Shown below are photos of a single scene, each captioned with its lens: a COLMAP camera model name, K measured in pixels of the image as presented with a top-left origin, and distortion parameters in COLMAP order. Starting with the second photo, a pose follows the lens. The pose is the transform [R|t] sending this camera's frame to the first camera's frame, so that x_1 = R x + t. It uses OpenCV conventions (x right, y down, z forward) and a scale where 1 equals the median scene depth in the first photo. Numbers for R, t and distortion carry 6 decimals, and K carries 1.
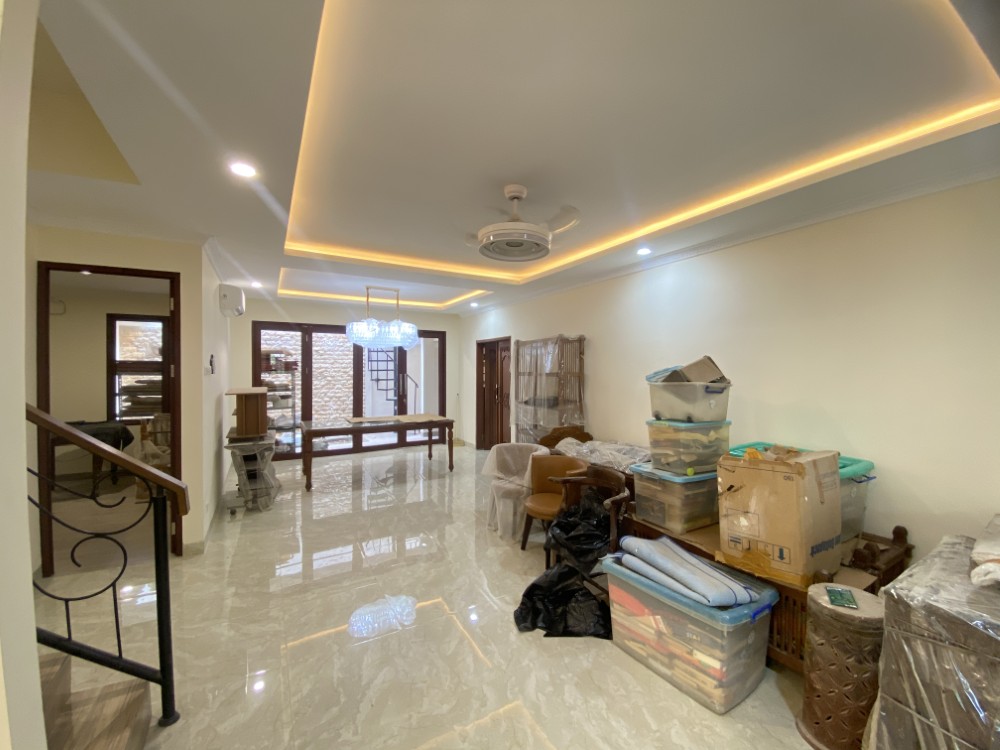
lens RADIAL K [[412.0, 0, 503.3], [0, 412.0, 374.0], [0, 0, 1]] dist [-0.002743, -0.000886]
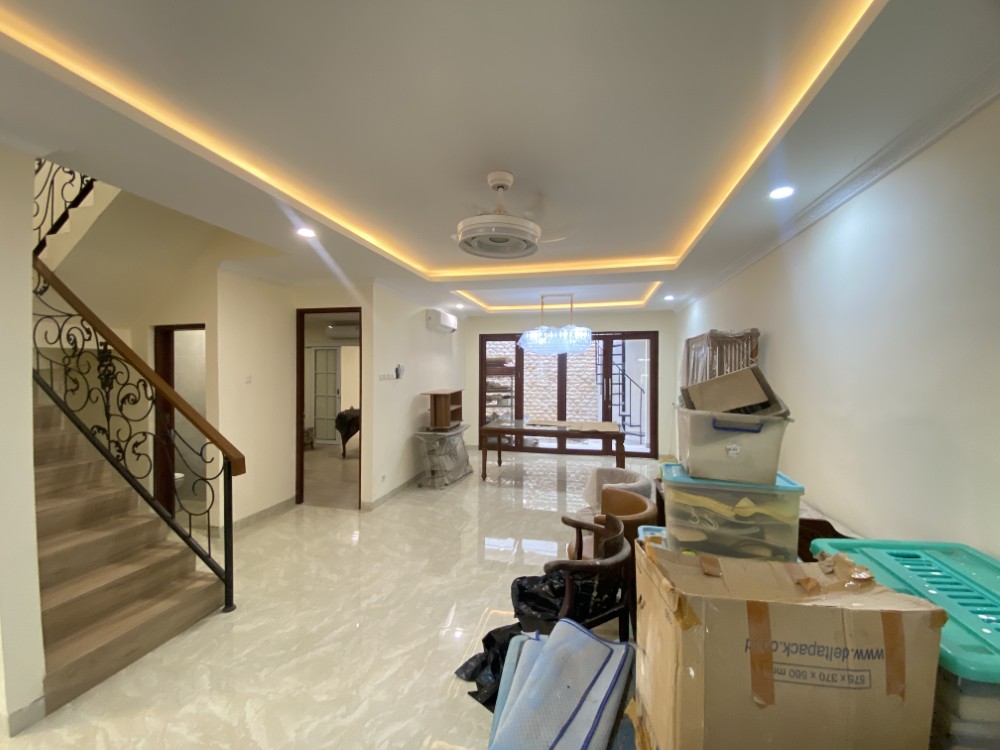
lens RADIAL K [[412.0, 0, 504.2], [0, 412.0, 377.8], [0, 0, 1]] dist [-0.002743, -0.000886]
pose [[0.732730, 0.010382, -0.680441, 0.296579], [-0.004631, 0.999937, 0.010269, -0.013485], [0.680504, -0.004374, 0.732731, 0.170631]]
